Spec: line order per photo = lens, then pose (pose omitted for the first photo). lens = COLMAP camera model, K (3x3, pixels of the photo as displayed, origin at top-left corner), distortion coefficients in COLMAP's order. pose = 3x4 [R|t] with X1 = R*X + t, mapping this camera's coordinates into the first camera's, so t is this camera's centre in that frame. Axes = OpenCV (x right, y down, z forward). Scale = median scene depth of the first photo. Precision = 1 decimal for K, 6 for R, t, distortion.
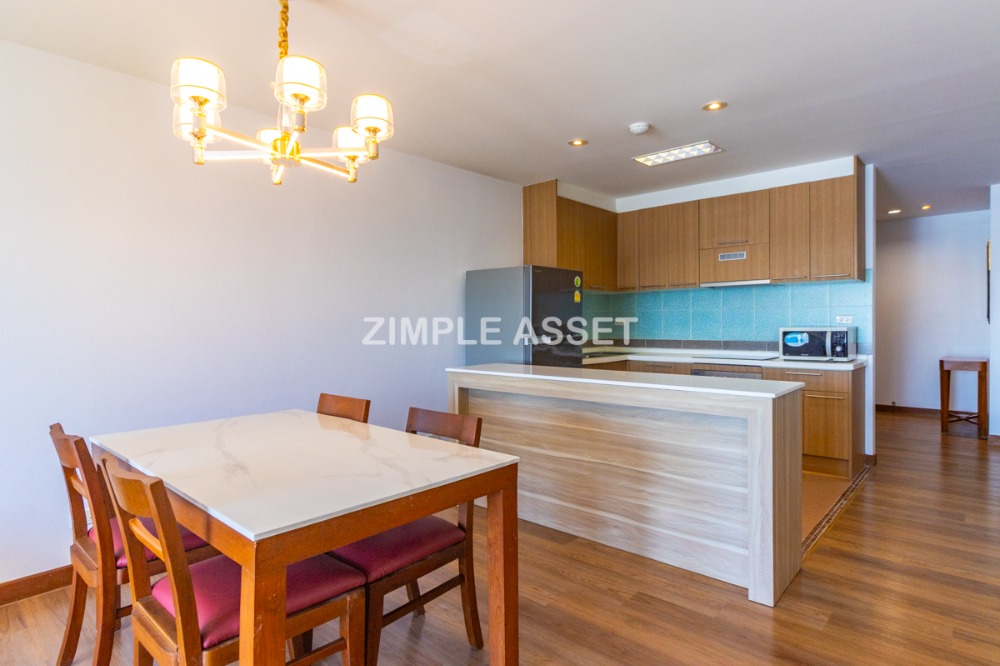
lens RADIAL K [[543.3, 0, 499.3], [0, 543.3, 326.8], [0, 0, 1]] dist [0.001057, -0.000147]
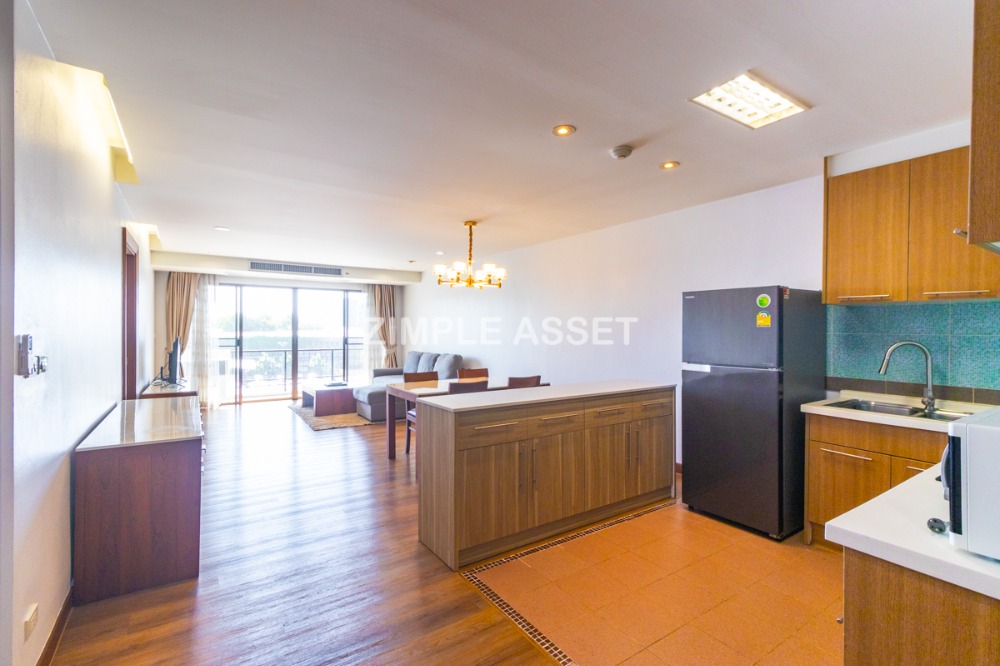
lens RADIAL K [[469.3, 0, 515.8], [0, 469.3, 329.2], [0, 0, 1]] dist [0.000416, 0.001591]
pose [[-0.218796, 0.004990, -0.975758, 0.869425], [-0.011949, 0.999898, 0.007793, -0.042418], [0.975697, 0.013364, -0.218714, 0.782777]]
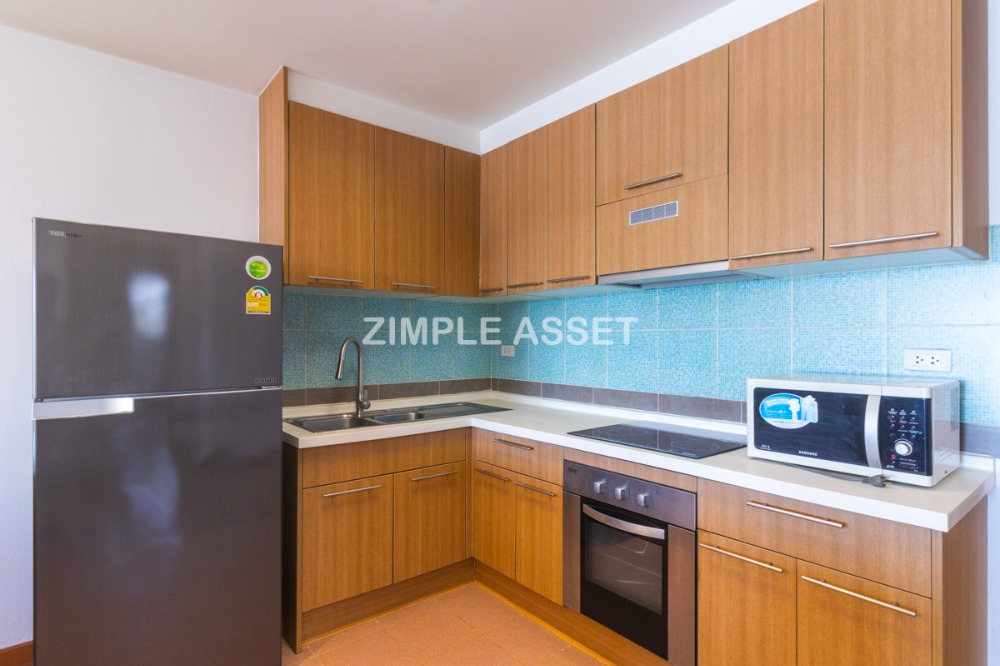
lens RADIAL K [[518.8, 0, 501.7], [0, 518.8, 336.5], [0, 0, 1]] dist [0.002310, 0.000667]
pose [[0.989572, 0.006745, -0.143880, 0.394155], [-0.008044, 0.999932, -0.008450, -0.024961], [0.143813, 0.009519, 0.989559, 0.597594]]
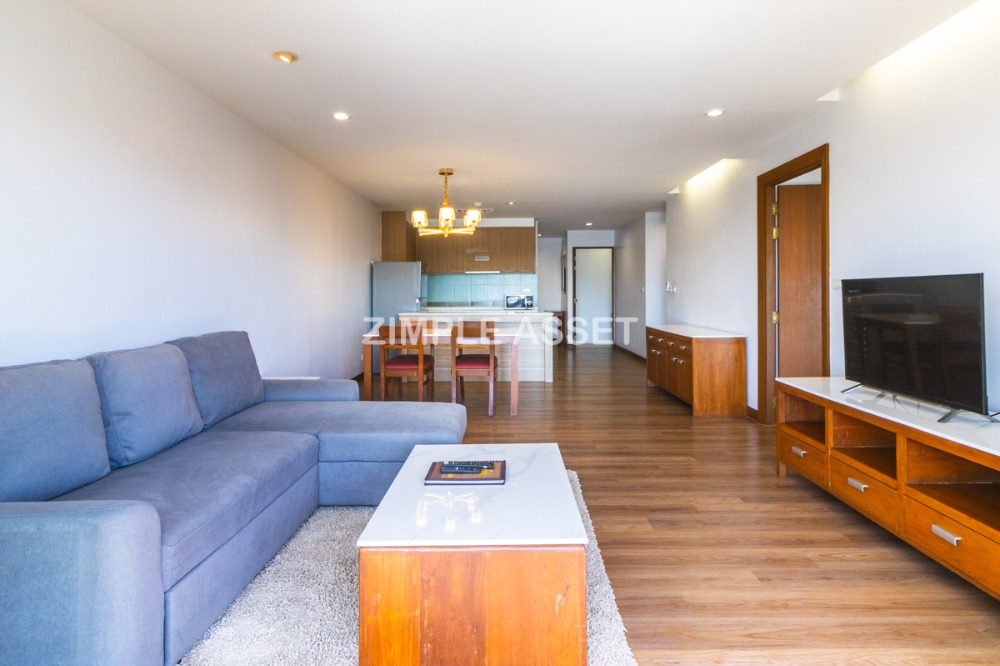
lens RADIAL K [[570.5, 0, 502.2], [0, 570.5, 290.1], [0, 0, 1]] dist [-0.049753, 0.001466]
pose [[0.745677, 0.006477, 0.666276, -0.963187], [0.003865, 0.999894, -0.014045, 0.015880], [-0.666297, 0.013048, 0.745573, -0.635594]]
